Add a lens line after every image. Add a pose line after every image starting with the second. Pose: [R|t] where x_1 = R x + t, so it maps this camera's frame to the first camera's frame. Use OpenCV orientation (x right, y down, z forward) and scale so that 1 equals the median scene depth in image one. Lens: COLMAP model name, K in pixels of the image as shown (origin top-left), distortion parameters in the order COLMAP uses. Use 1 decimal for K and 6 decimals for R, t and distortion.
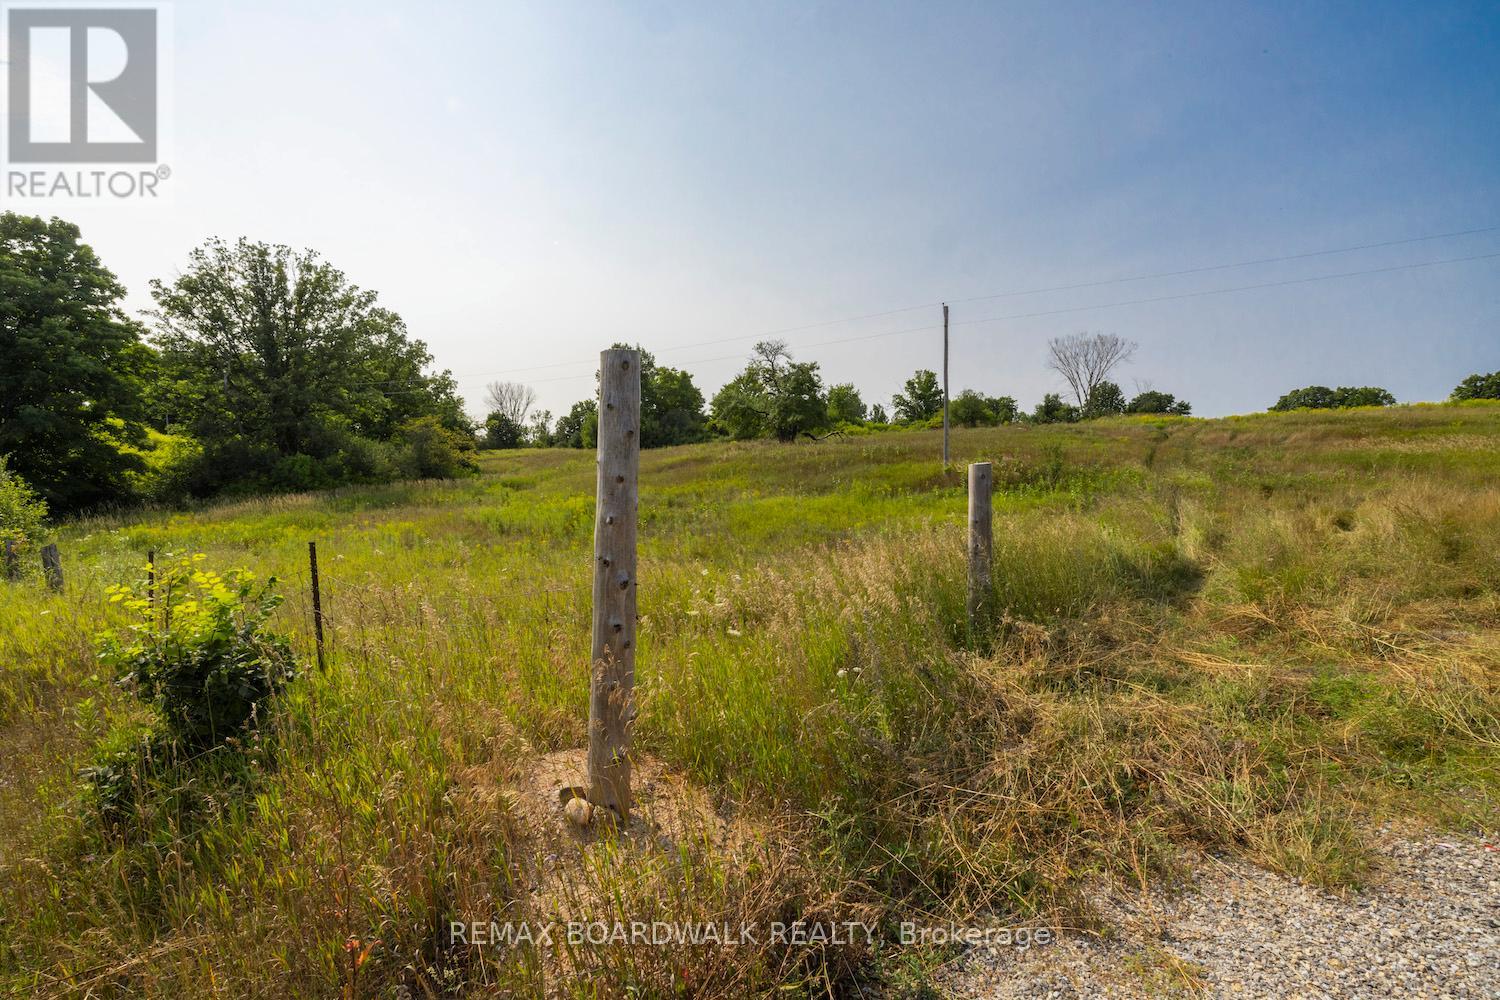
lens RADIAL K [[626.3, 0, 750.0], [0, 626.3, 497.4], [0, 0, 1]] dist [0.001224, 0.000371]
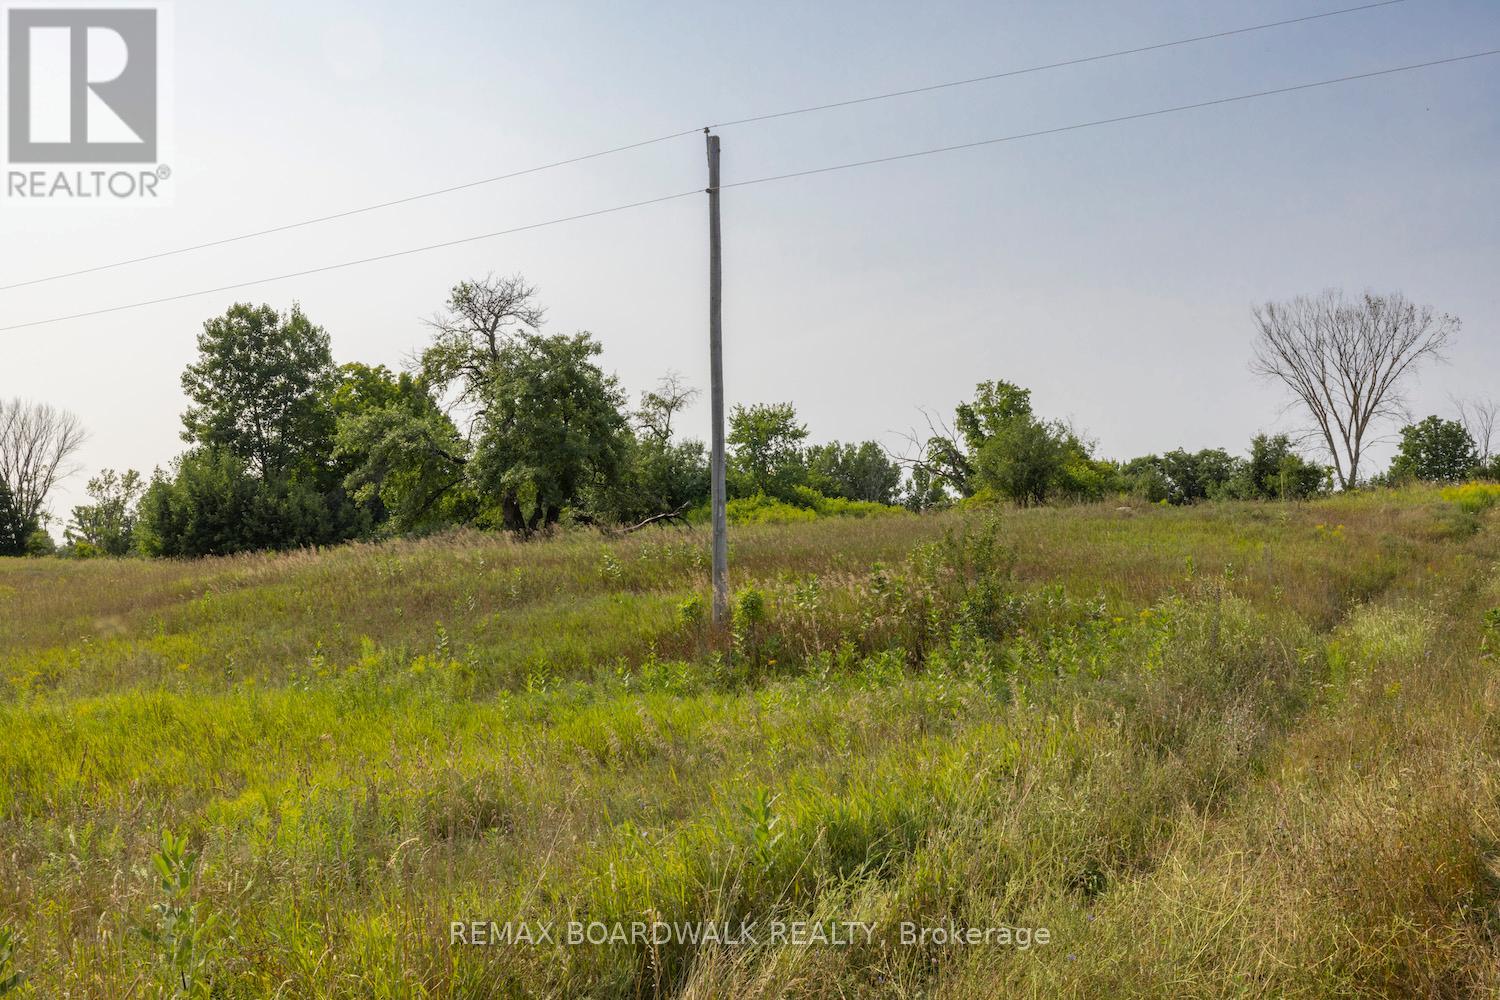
lens RADIAL K [[1436.9, 0, 751.7], [0, 1436.9, 510.0], [0, 0, 1]] dist [0.013426, 0.000000]
pose [[0.998872, 0.008742, 0.046676, 0.162517], [-0.003194, 0.993052, -0.117631, -0.003352], [-0.047379, 0.117349, 0.991960, 0.126738]]
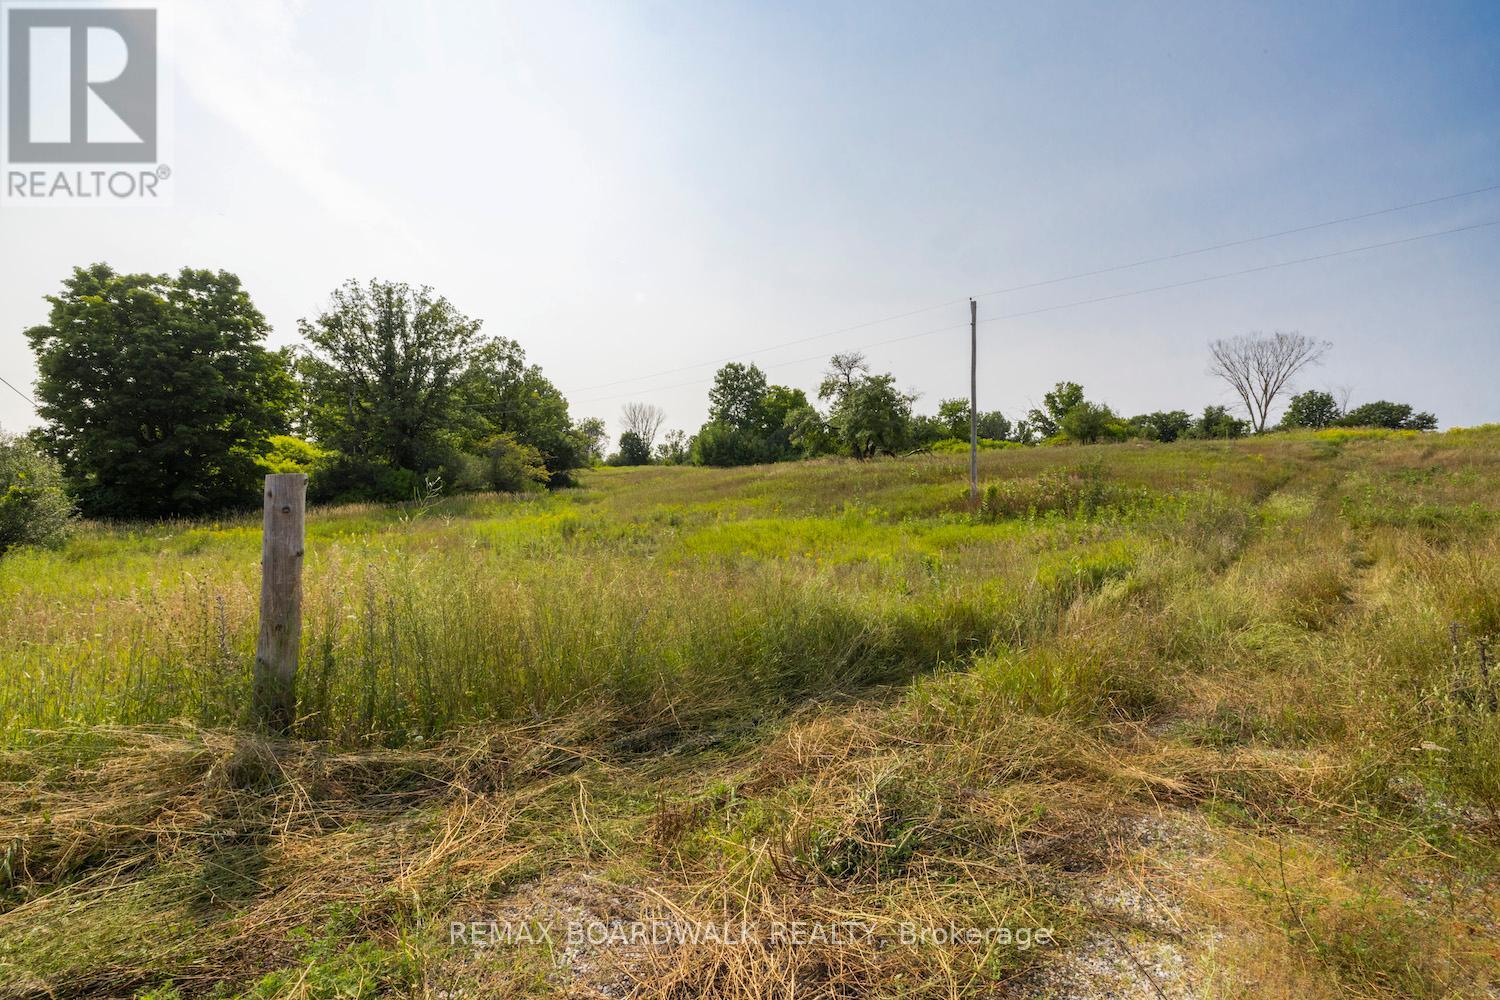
lens RADIAL K [[626.3, 0, 751.0], [0, 626.3, 500.1], [0, 0, 1]] dist [0.001224, 0.000371]
pose [[0.972782, 0.019325, -0.230916, 0.119576], [-0.025319, 0.999414, -0.023023, -0.002967], [0.230336, 0.028243, 0.972701, 0.056744]]
